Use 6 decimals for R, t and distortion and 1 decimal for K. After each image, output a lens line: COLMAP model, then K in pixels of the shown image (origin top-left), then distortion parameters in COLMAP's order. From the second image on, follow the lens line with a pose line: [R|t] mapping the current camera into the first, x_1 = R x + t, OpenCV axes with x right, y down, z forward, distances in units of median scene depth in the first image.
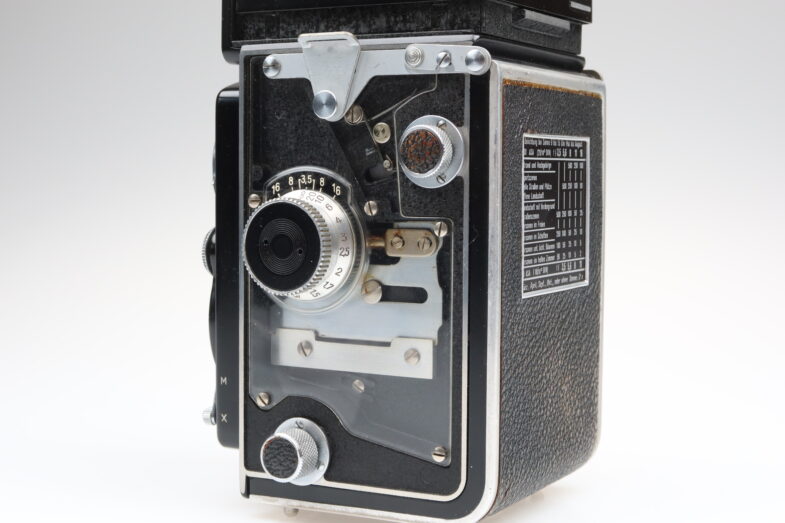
lens RADIAL K [[1362.5, 0, 392.5], [0, 1362.5, 261.5], [0, 0, 1]] dist [0.039901, 0.052984]
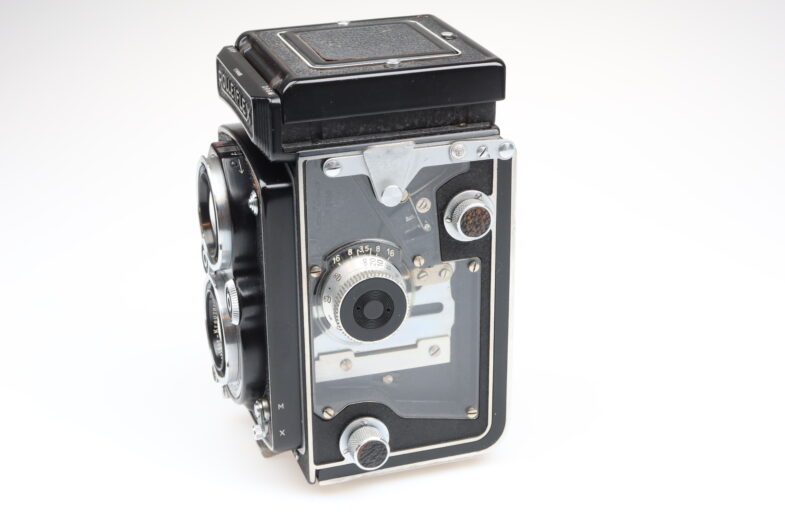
lens RADIAL K [[1362.5, 0, 392.5], [0, 1362.5, 261.5], [0, 0, 1]] dist [0.039901, 0.052984]
pose [[0.690305, -0.291039, 0.662402, -0.855925], [0.060926, 0.935658, 0.347608, -0.470628], [-0.720949, -0.199598, 0.663621, 0.137358]]
